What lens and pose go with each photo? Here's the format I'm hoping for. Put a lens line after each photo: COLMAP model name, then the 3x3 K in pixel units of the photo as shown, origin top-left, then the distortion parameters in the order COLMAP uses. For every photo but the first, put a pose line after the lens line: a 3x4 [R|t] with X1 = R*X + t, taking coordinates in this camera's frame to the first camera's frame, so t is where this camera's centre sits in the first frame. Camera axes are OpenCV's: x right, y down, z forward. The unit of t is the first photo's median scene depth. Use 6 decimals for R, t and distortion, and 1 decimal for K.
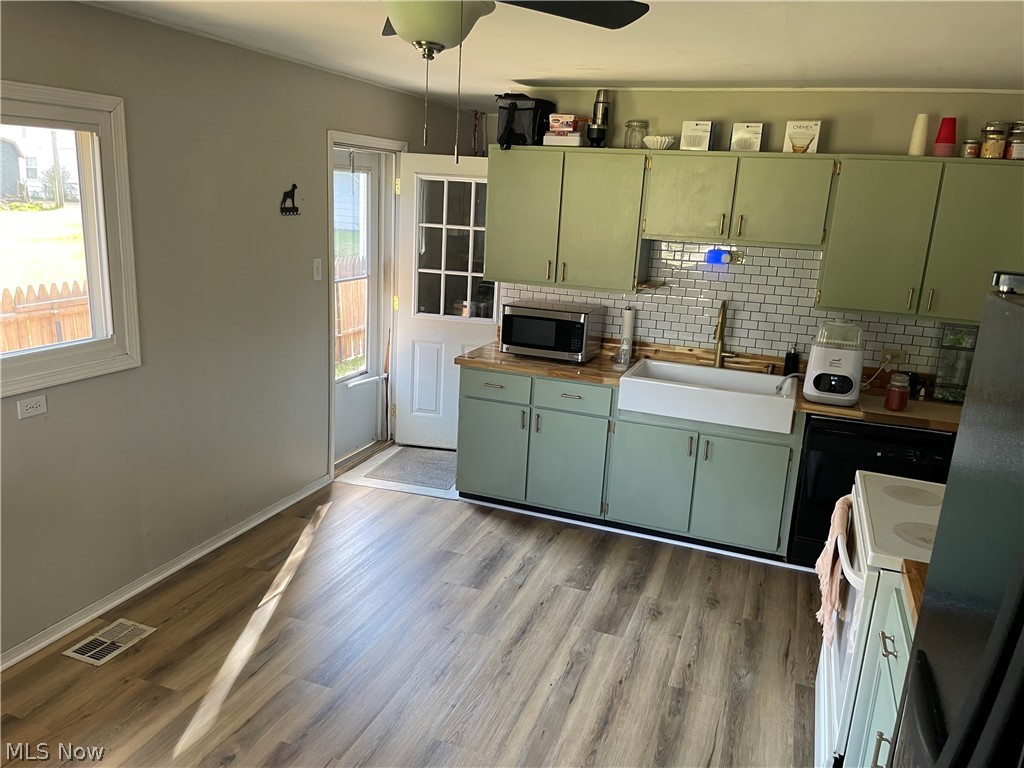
lens RADIAL K [[770.5, 0, 510.8], [0, 770.5, 391.3], [0, 0, 1]] dist [0.073753, -0.093013]
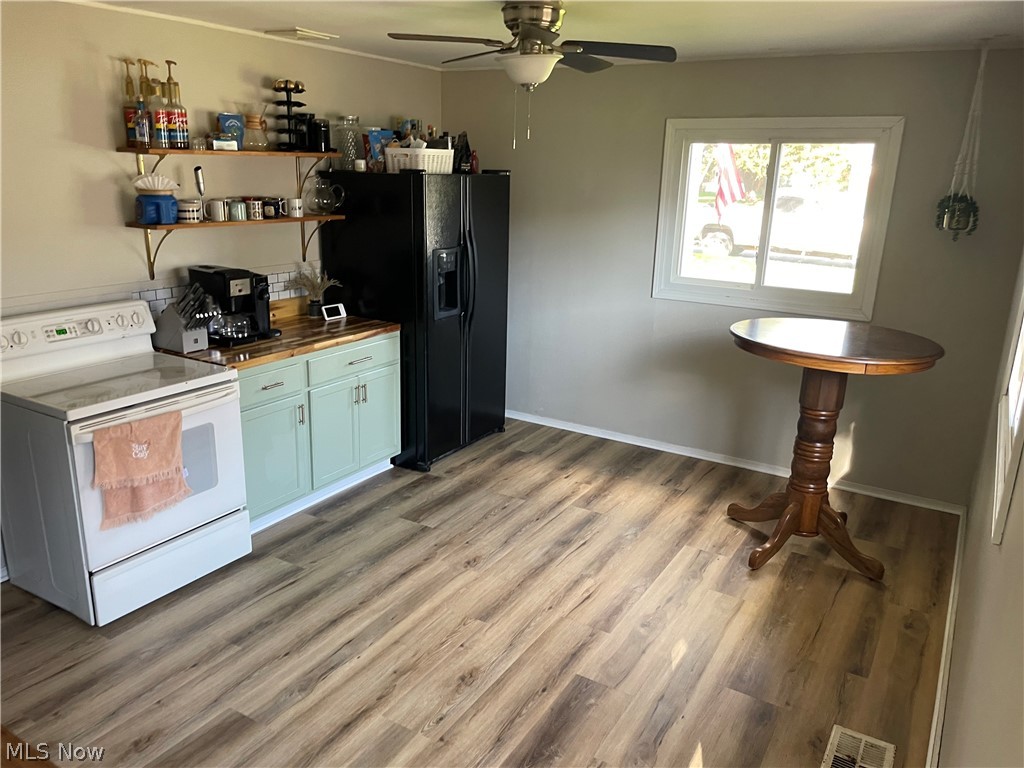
lens RADIAL K [[770.5, 0, 505.1], [0, 770.5, 390.3], [0, 0, 1]] dist [0.073753, -0.093013]
pose [[-0.978561, -0.127385, 0.161834, -0.182819], [-0.025712, 0.855189, 0.517678, -0.317592], [-0.204344, 0.502419, -0.840130, 1.200319]]
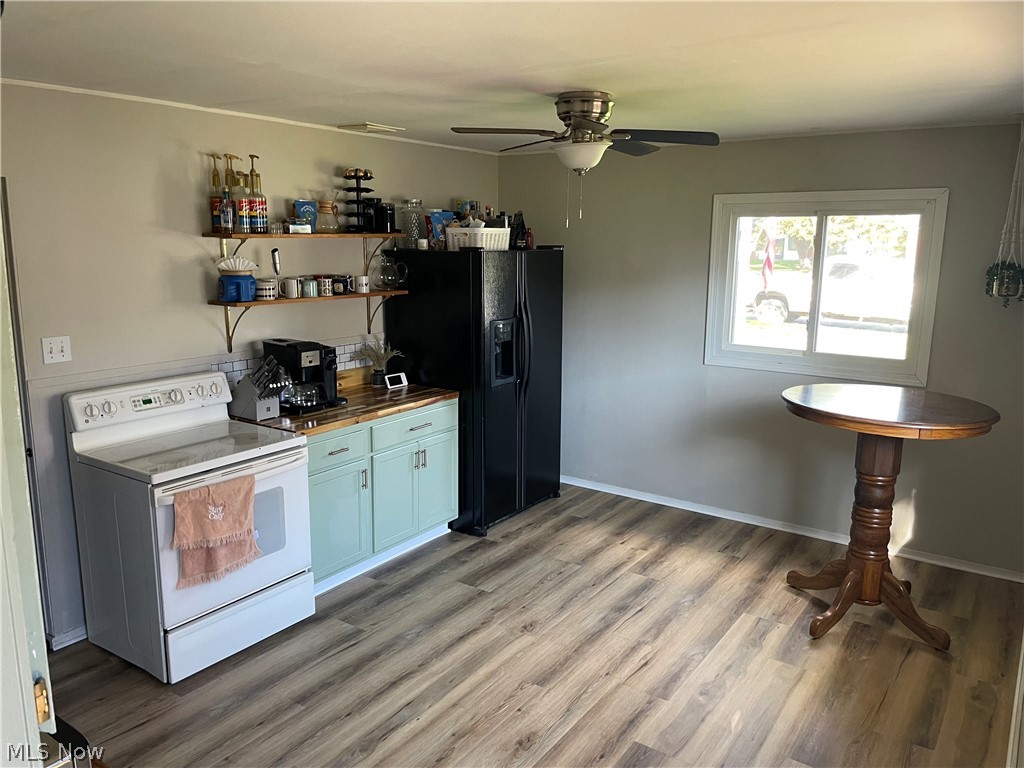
lens RADIAL K [[770.5, 0, 512.8], [0, 770.5, 386.3], [0, 0, 1]] dist [0.073753, -0.093013]
pose [[-0.967077, -0.105324, 0.231667, -0.188045], [0.006724, 0.899442, 0.436988, -0.331233], [-0.254396, 0.424158, -0.869122, 1.229010]]
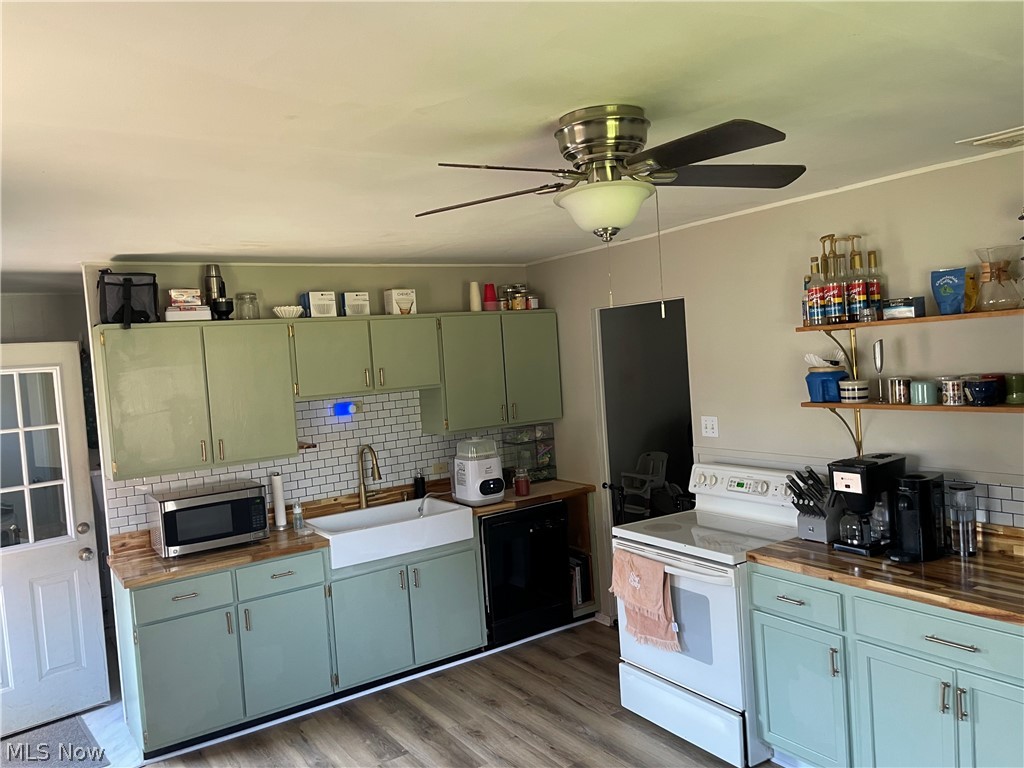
lens RADIAL K [[770.5, 0, 502.3], [0, 770.5, 387.8], [0, 0, 1]] dist [0.073753, -0.093013]
pose [[0.583904, -0.131258, 0.801141, -0.504497], [0.298260, 0.952513, -0.061325, -0.074031], [-0.755048, 0.274756, 0.595325, 0.191174]]
